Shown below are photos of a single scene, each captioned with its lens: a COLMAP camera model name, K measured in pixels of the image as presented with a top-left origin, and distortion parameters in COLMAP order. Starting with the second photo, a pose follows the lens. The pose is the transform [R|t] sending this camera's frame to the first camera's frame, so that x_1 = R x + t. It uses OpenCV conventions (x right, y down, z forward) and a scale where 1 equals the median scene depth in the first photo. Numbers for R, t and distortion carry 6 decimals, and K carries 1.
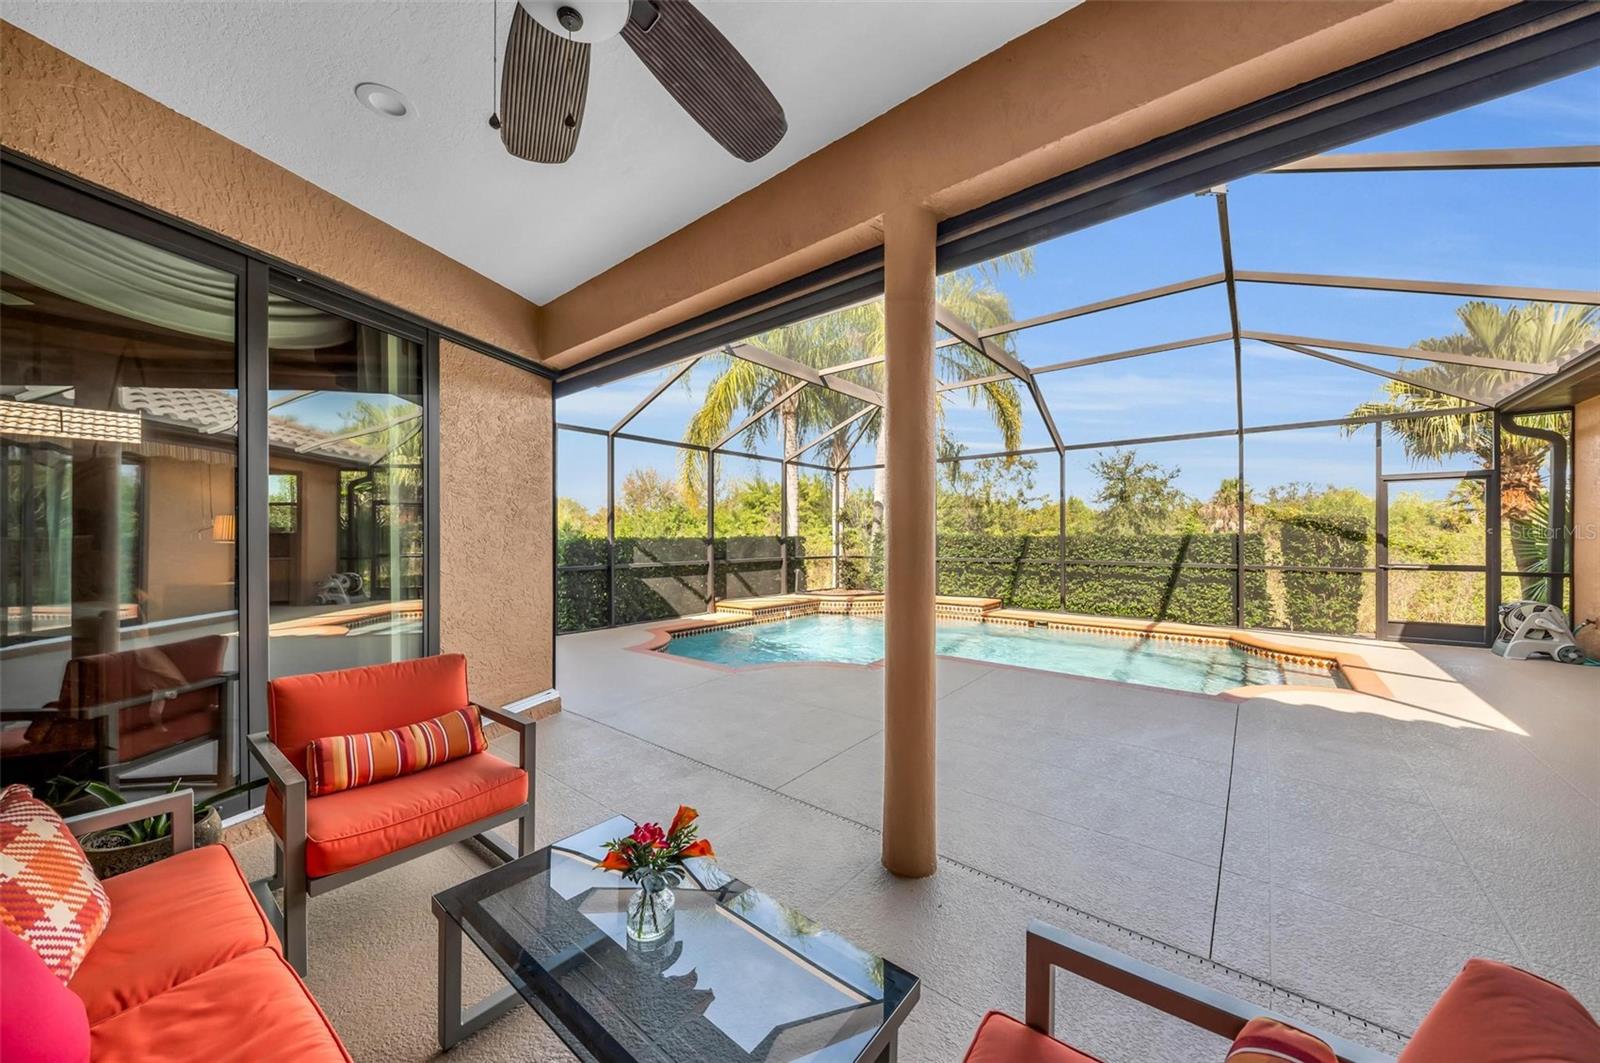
lens RADIAL K [[553.4, 0, 795.4], [0, 553.4, 537.3], [0, 0, 1]] dist [-0.006660, -0.001032]
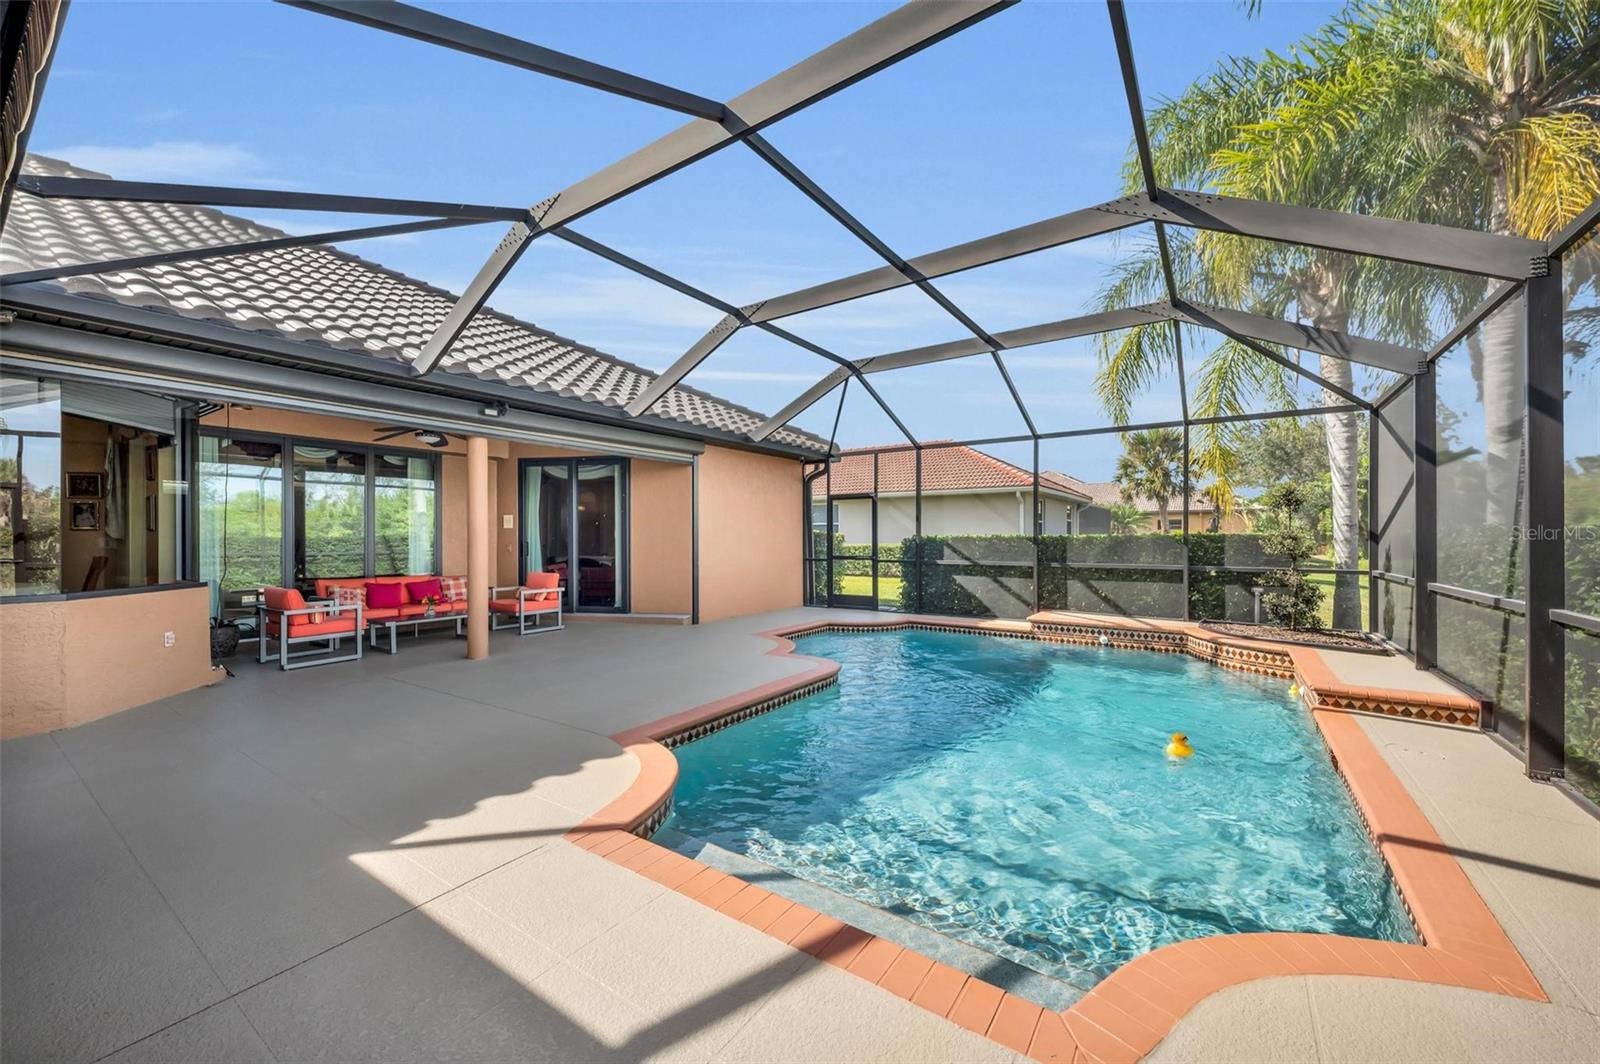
lens RADIAL K [[612.3, 0, 801.5], [0, 612.3, 540.6], [0, 0, 1]] dist [-0.001071, -0.000183]
pose [[0.082330, 0.005711, -0.996589, 0.849550], [0.004333, 0.999972, 0.006088, -0.000534], [0.996596, -0.004819, 0.082303, 0.593341]]
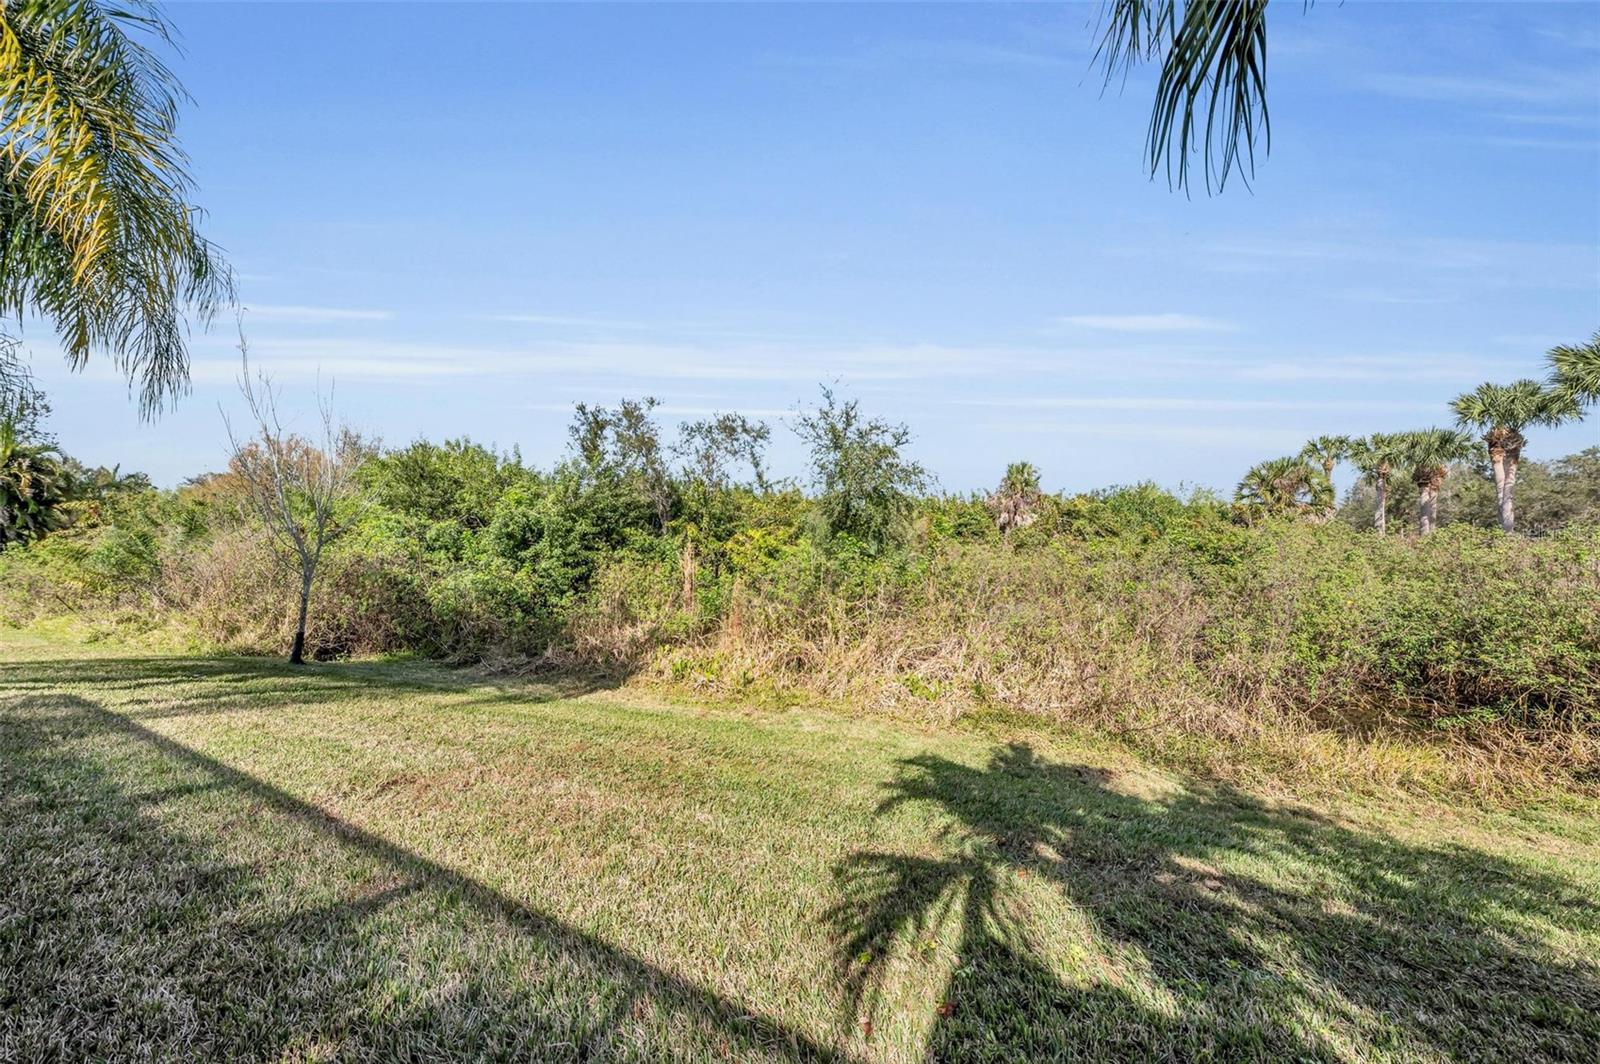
lens RADIAL K [[553.4, 0, 806.5], [0, 553.4, 536.4], [0, 0, 1]] dist [-0.006660, -0.001032]
pose [[0.976843, 0.000238, 0.213959, 1.080392], [0.000202, 0.999998, -0.002035, 0.012186], [-0.213959, 0.002031, 0.976841, 0.944525]]
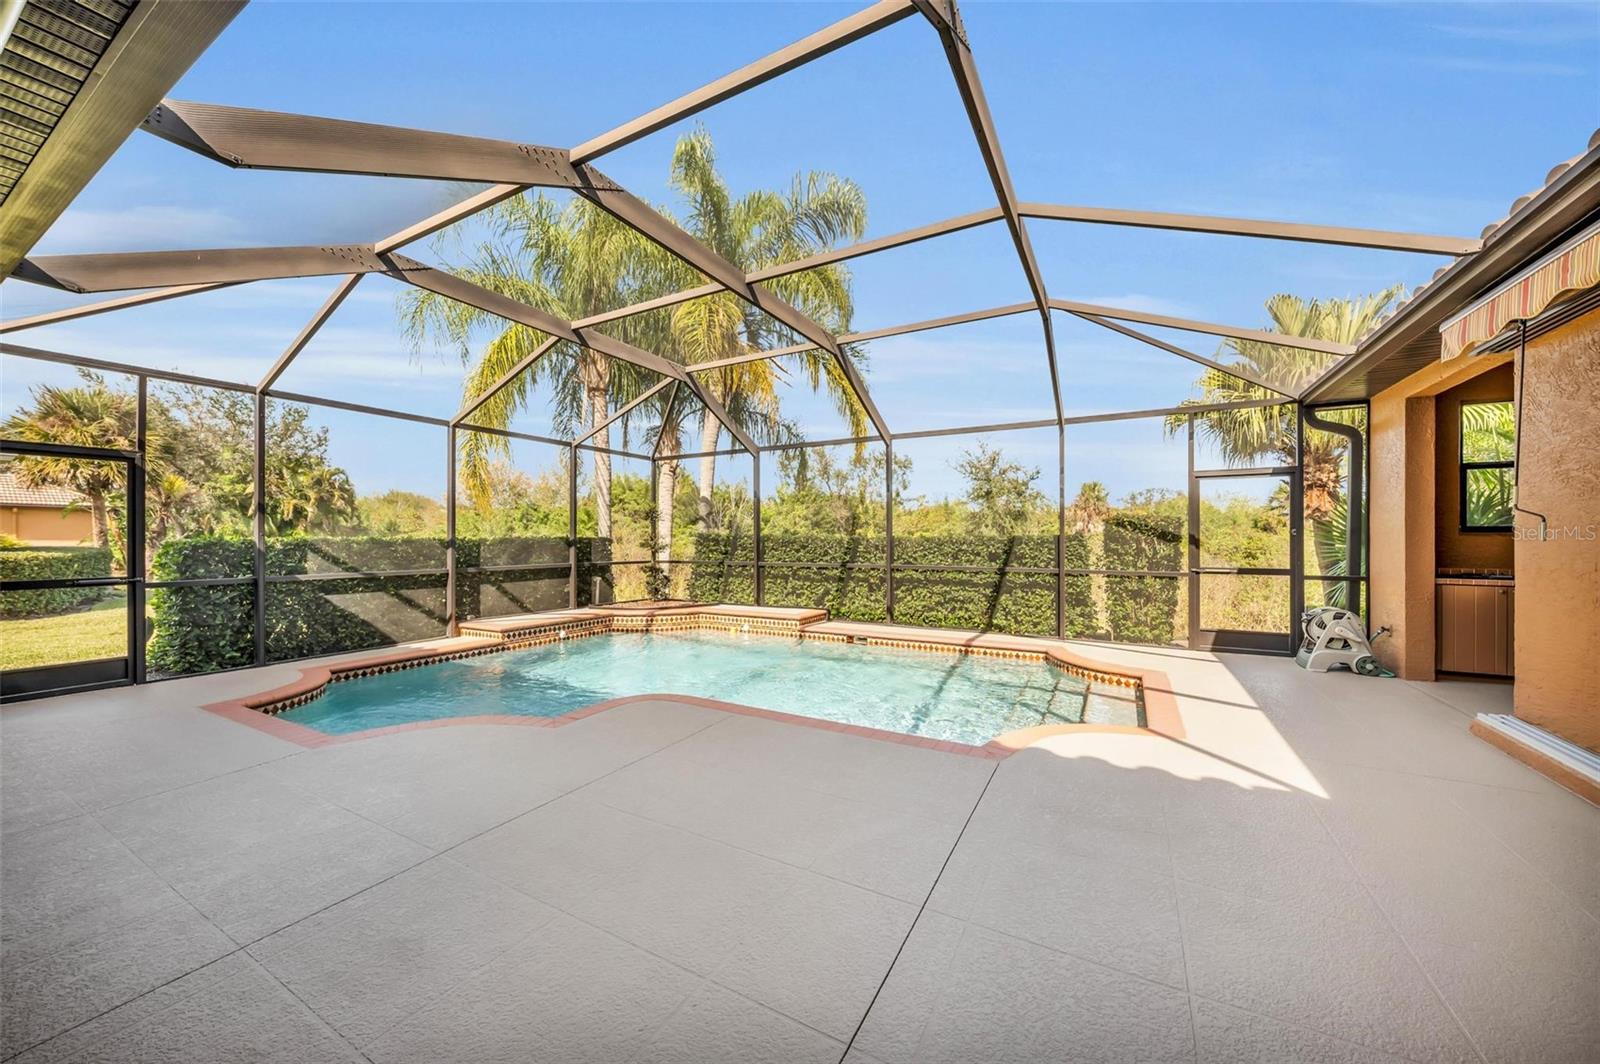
lens RADIAL K [[573.8, 0, 801.5], [0, 573.8, 535.3], [0, 0, 1]] dist [0.006082, 0.000423]
pose [[0.982346, 0.001645, 0.187066, 0.187960], [-0.000481, 0.999980, -0.006264, 0.000699], [-0.187072, 0.006063, 0.982327, 0.135857]]
